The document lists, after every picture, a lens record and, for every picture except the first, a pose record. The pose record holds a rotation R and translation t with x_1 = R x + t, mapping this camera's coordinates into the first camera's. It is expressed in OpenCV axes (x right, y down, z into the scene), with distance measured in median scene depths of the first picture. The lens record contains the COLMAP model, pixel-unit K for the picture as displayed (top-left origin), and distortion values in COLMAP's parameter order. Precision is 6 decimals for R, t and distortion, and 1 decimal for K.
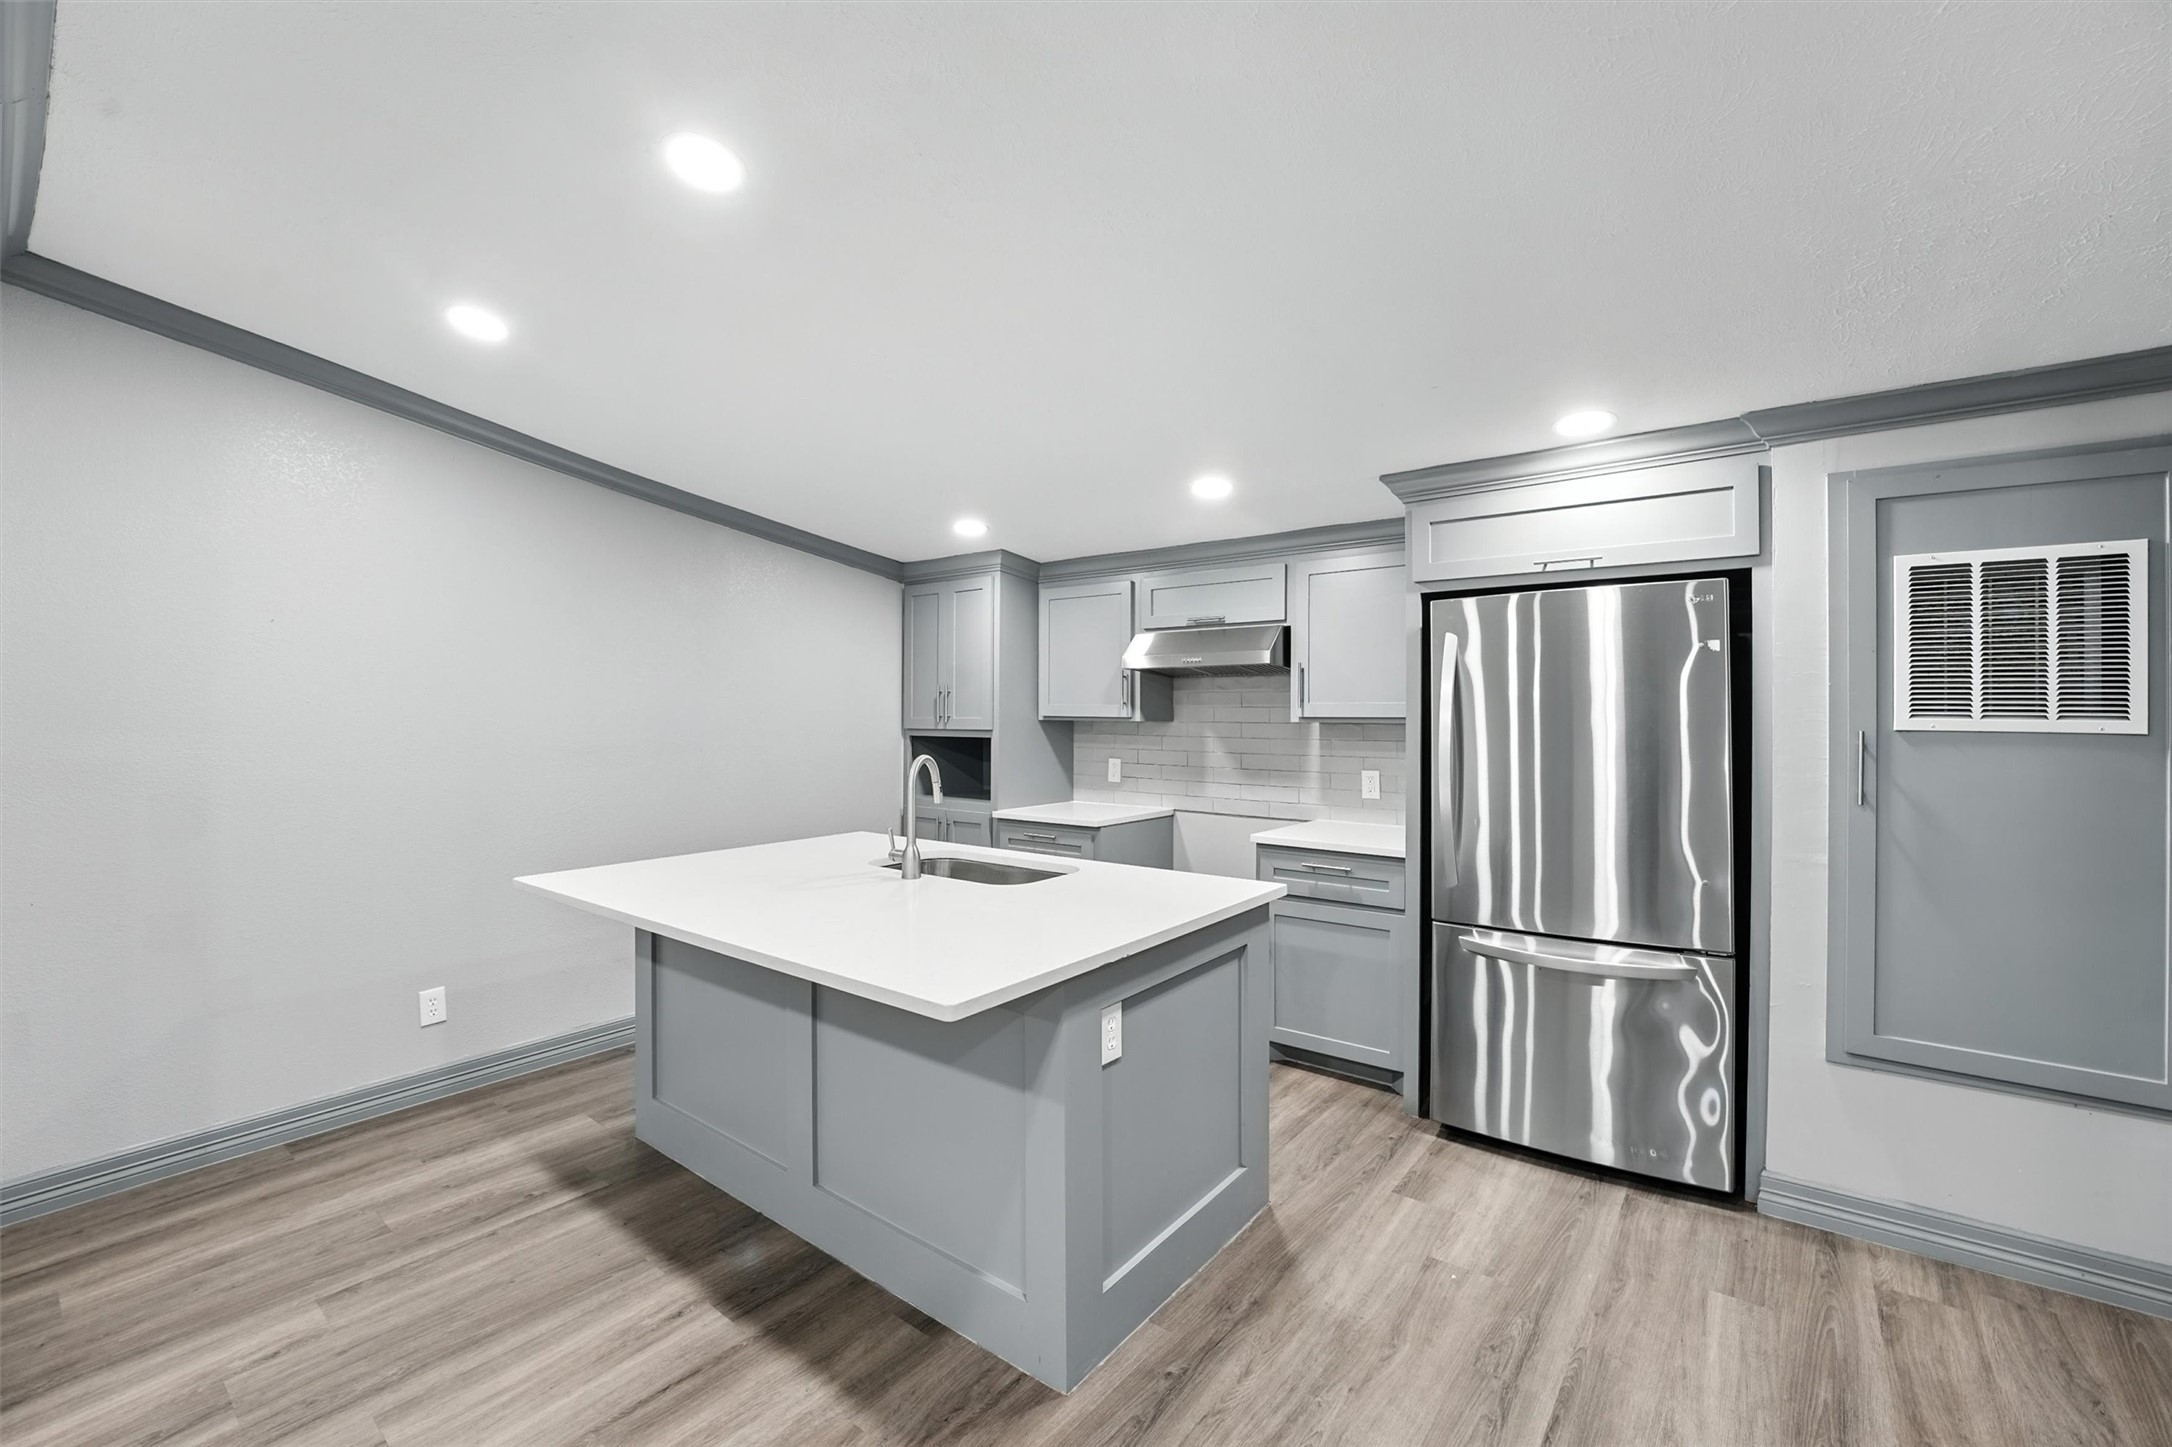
lens RADIAL K [[938.3, 0, 1086.8], [0, 938.3, 711.9], [0, 0, 1]] dist [-0.001947, -0.000327]
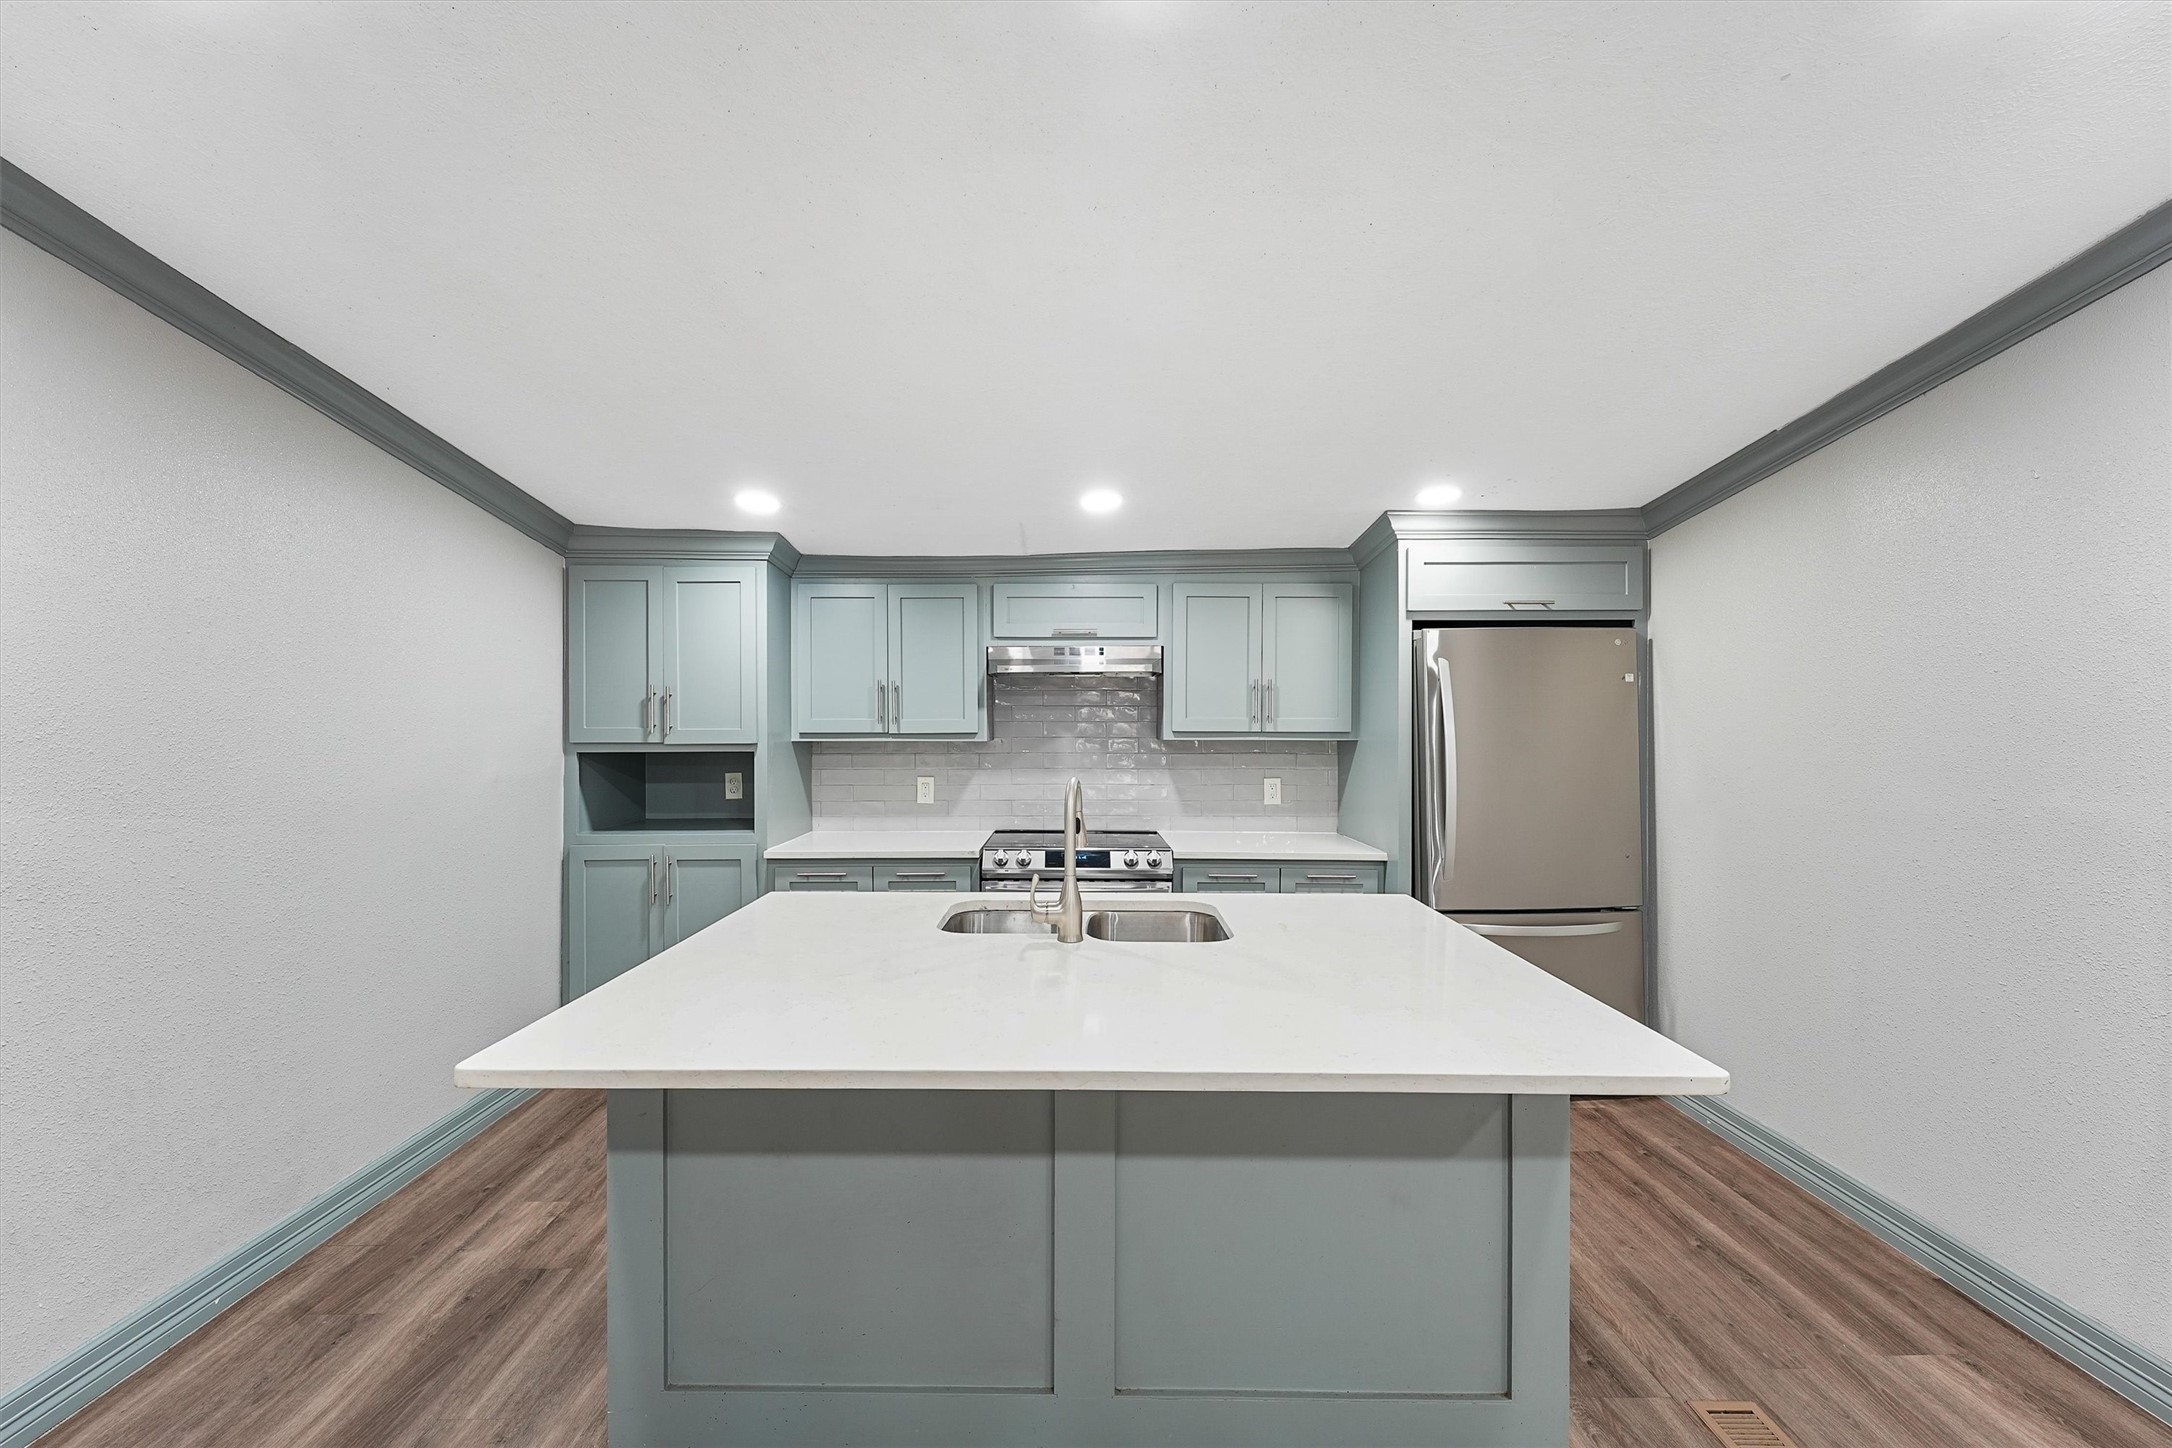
lens RADIAL K [[836.2, 0, 1086.0], [0, 836.2, 724.0], [0, 0, 1]] dist [-0.001503, -0.000096]
pose [[0.811640, -0.004257, 0.584143, -0.725562], [0.004218, 0.999990, 0.001427, -0.006252], [-0.584143, 0.001306, 0.811650, 0.530513]]
